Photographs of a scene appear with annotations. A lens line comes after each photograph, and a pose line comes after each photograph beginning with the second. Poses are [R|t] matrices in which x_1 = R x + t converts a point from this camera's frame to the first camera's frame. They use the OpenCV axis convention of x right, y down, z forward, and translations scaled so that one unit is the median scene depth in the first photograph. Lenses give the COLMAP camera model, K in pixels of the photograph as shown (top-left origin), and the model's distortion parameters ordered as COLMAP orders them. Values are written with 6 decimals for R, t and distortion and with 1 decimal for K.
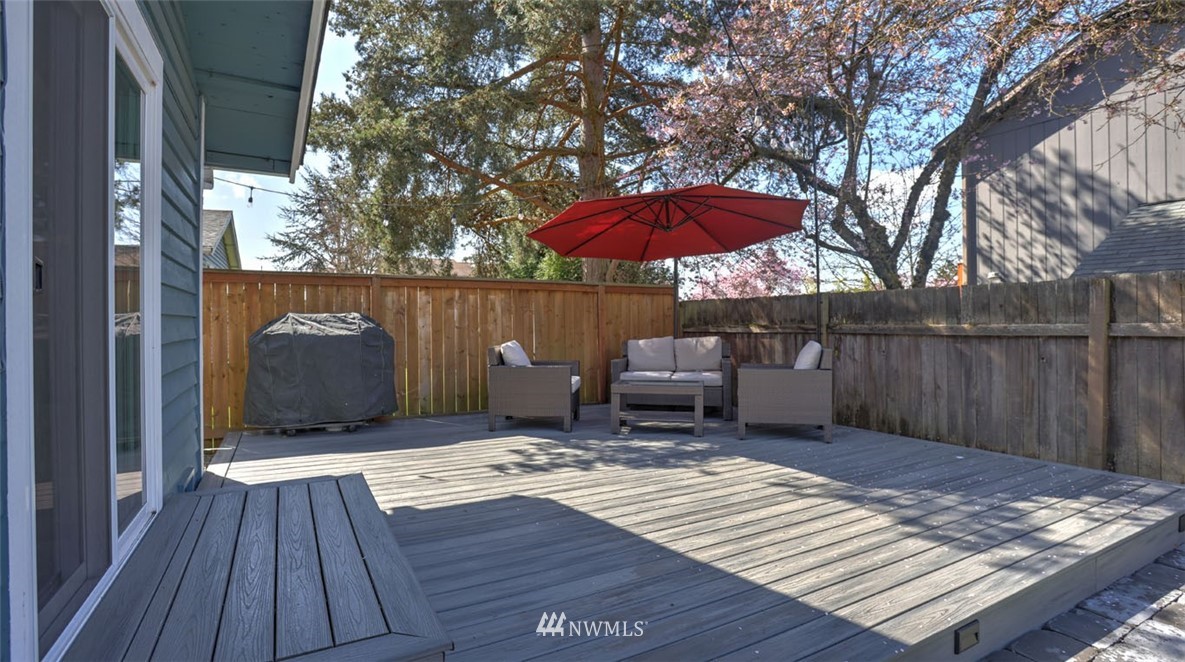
lens RADIAL K [[591.7, 0, 598.3], [0, 591.7, 321.8], [0, 0, 1]] dist [-0.086036, 0.039572]
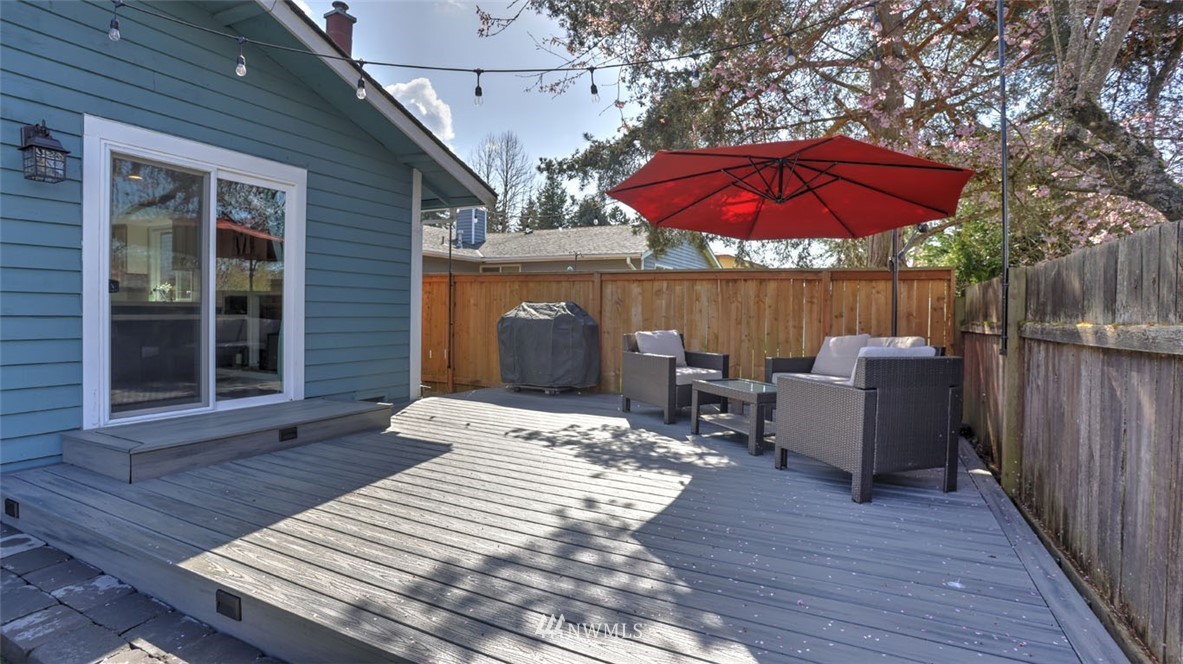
lens RADIAL K [[590.7, 0, 597.3], [0, 590.7, 322.8], [0, 0, 1]] dist [-0.086036, 0.039572]
pose [[0.548881, 0.028167, -0.835426, 0.920502], [-0.021417, 0.999578, 0.019631, 0.003181], [0.835626, 0.007117, 0.549253, 0.488135]]
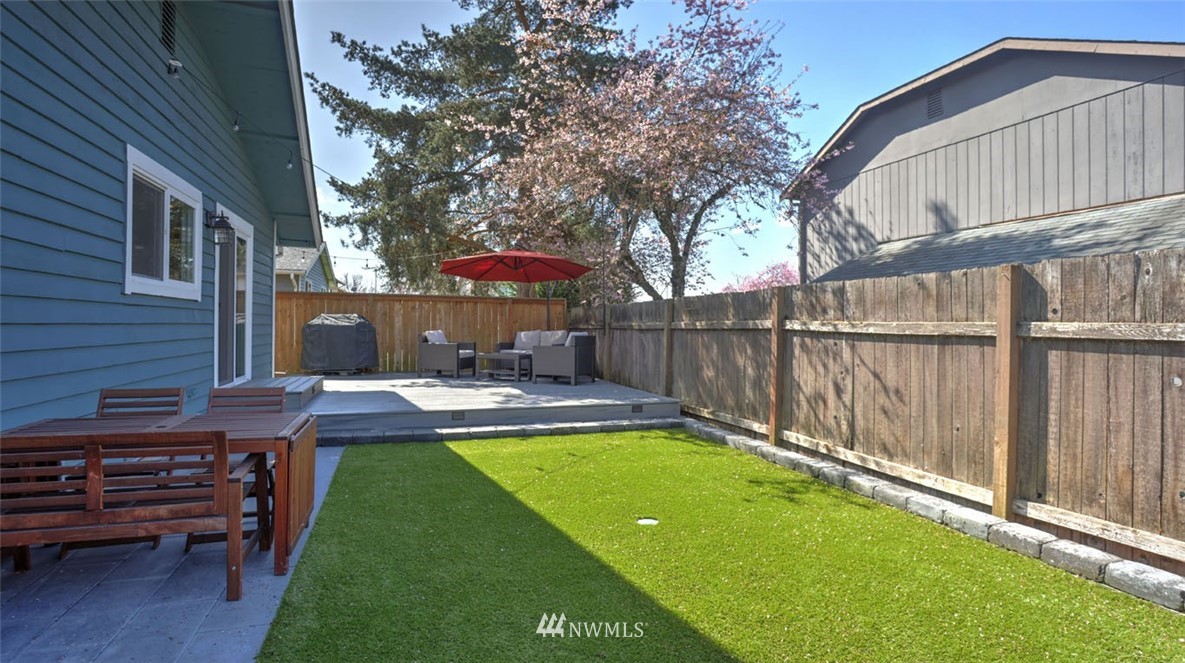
lens RADIAL K [[583.2, 0, 656.3], [0, 583.2, 335.3], [0, 0, 1]] dist [-0.152714, 0.034290]
pose [[0.993665, 0.016226, -0.111202, 1.040362], [-0.014741, 0.999791, 0.014165, 0.018527], [0.111408, -0.012436, 0.993697, -0.966593]]
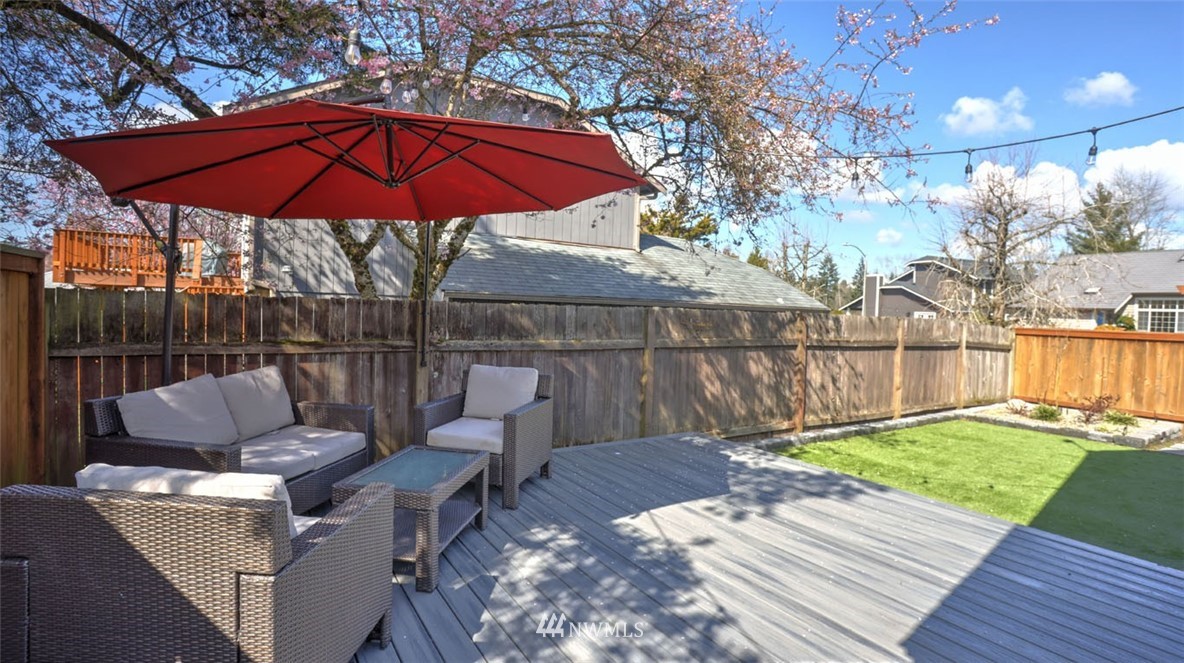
lens RADIAL K [[574.0, 0, 596.8], [0, 574.0, 325.5], [0, 0, 1]] dist [-0.080761, 0.032928]
pose [[-0.044992, -0.022945, 0.998724, -0.587684], [-0.029187, 0.999340, 0.021645, -0.059760], [-0.998561, -0.028176, -0.045632, 1.172730]]
